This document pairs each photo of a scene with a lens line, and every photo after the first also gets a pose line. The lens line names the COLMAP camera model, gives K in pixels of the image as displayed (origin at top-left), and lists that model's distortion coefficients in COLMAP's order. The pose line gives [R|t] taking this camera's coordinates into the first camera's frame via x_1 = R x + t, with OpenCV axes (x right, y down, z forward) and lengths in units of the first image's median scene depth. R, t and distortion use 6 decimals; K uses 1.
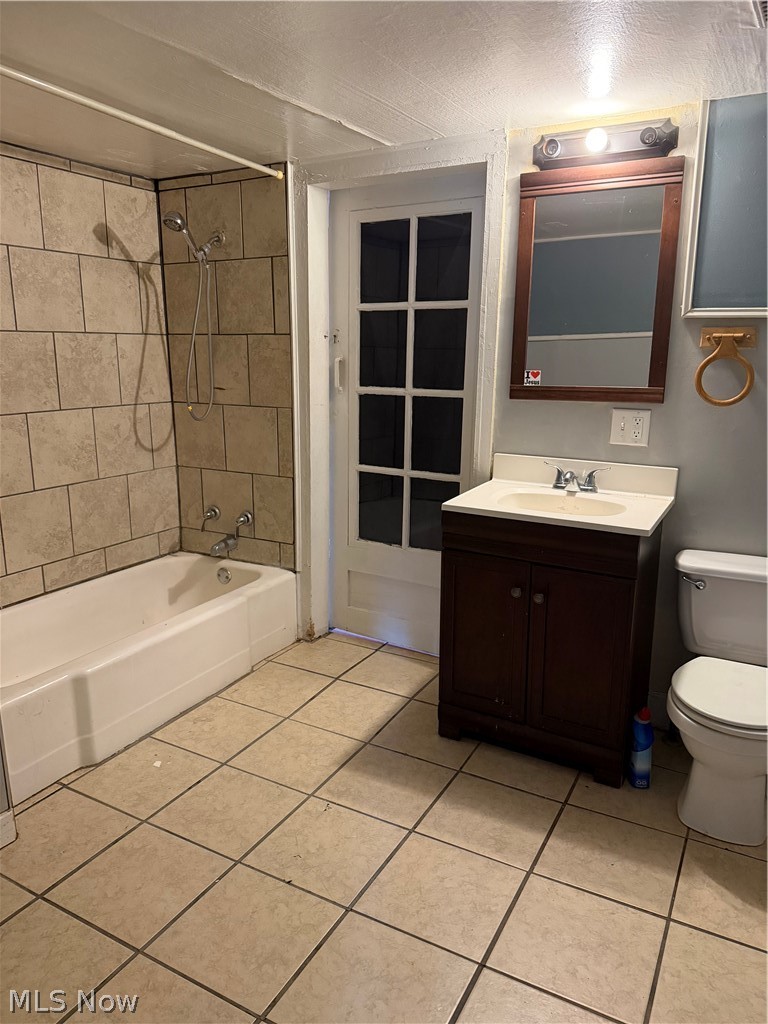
lens RADIAL K [[723.4, 0, 404.7], [0, 723.4, 531.5], [0, 0, 1]] dist [0.038339, -0.053315]
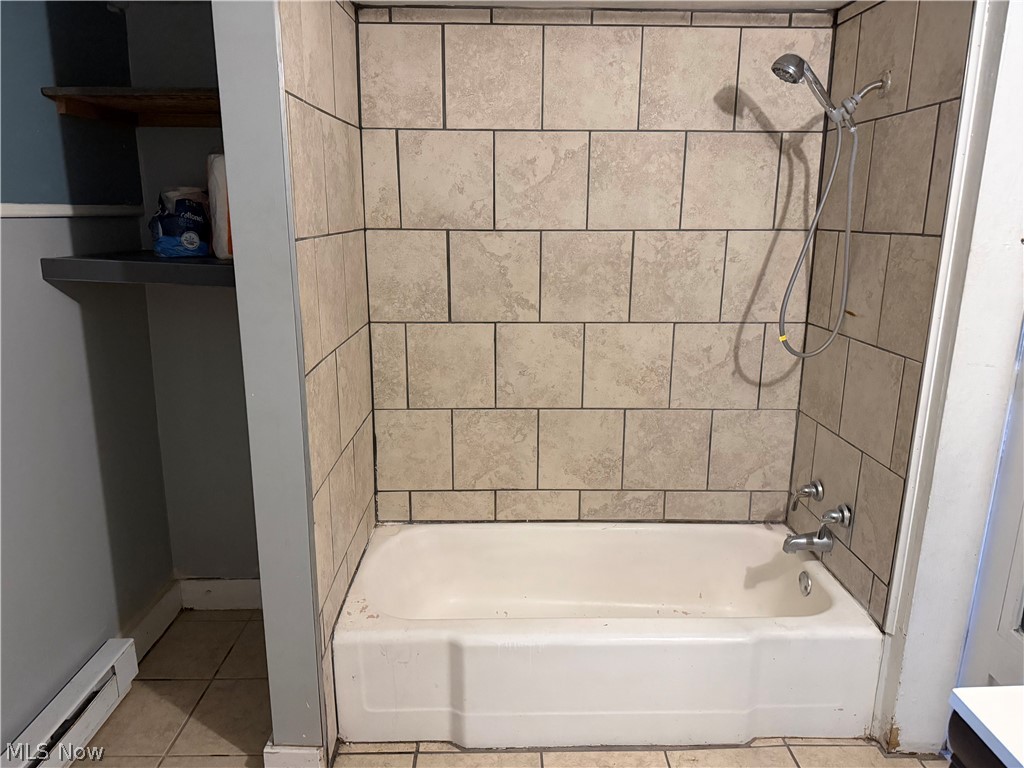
lens RADIAL K [[723.4, 0, 512.3], [0, 723.4, 396.6], [0, 0, 1]] dist [0.038339, -0.053315]
pose [[0.483808, 0.210309, -0.849530, 0.180419], [-0.219141, 0.968886, 0.115055, -0.142413], [0.847294, 0.130503, 0.514842, 0.442626]]
